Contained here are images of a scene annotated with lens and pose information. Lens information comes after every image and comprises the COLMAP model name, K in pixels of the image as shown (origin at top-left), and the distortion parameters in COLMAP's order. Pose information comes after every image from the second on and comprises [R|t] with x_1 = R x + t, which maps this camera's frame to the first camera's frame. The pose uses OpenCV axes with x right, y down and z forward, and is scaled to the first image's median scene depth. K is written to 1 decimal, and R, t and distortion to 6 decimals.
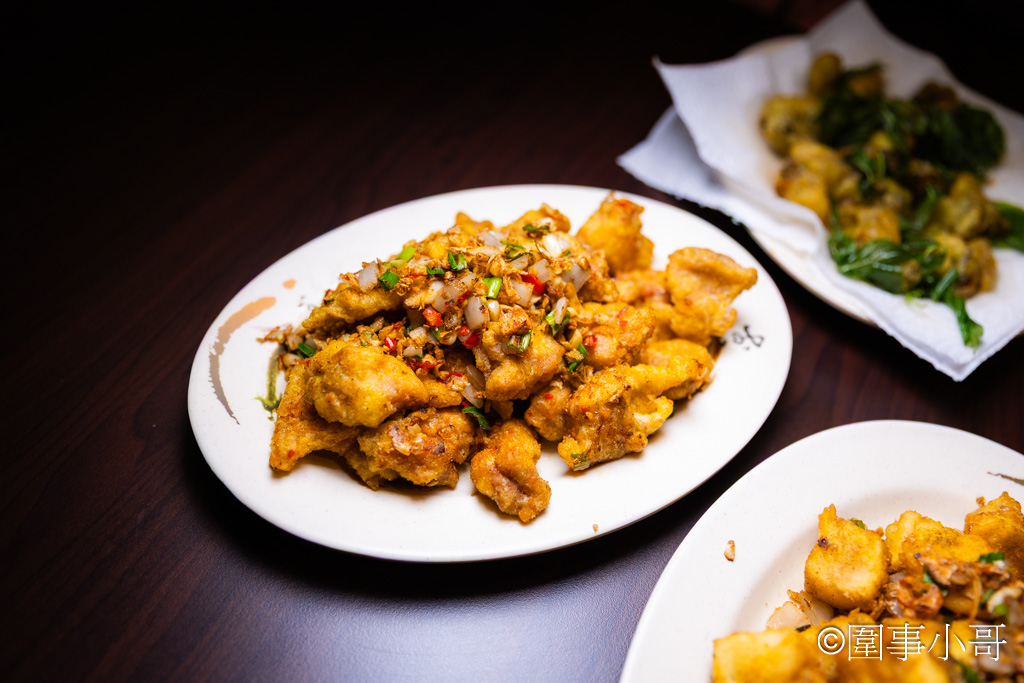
lens RADIAL K [[985.8, 0, 514.9], [0, 985.8, 340.0], [0, 0, 1]] dist [-0.031236, 0.000000]
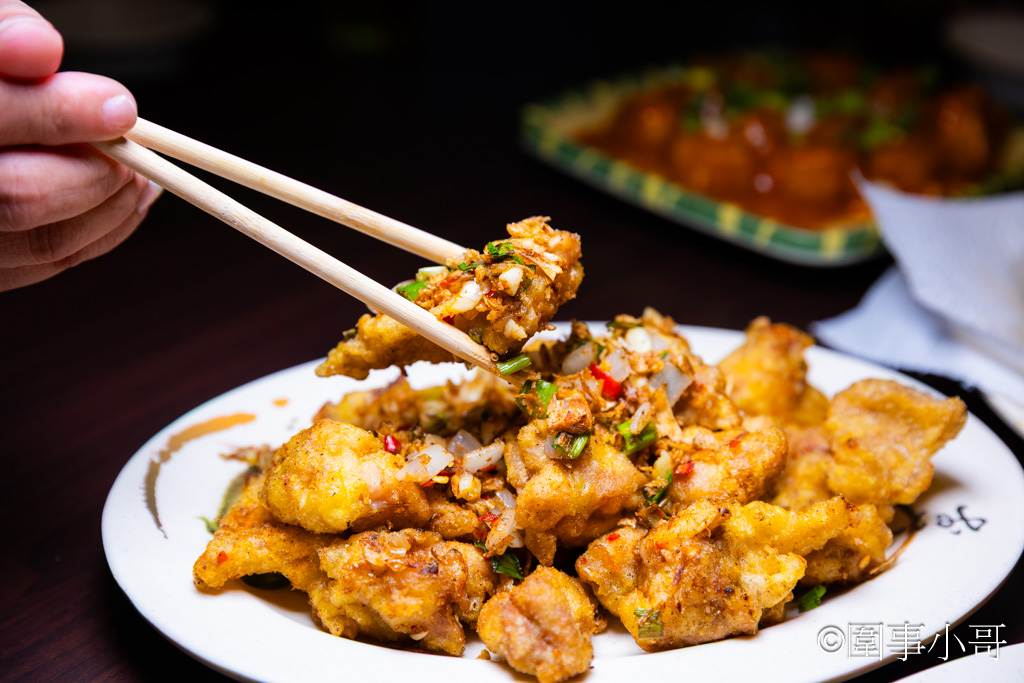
lens RADIAL K [[1825.4, 0, 509.9], [0, 1825.4, 343.1], [0, 0, 1]] dist [-0.044952, 0.000000]
pose [[0.972690, 0.006980, -0.232002, 0.250842], [-0.104327, 0.906035, -0.410143, 0.450030], [0.207339, 0.423146, 0.882019, -0.155744]]
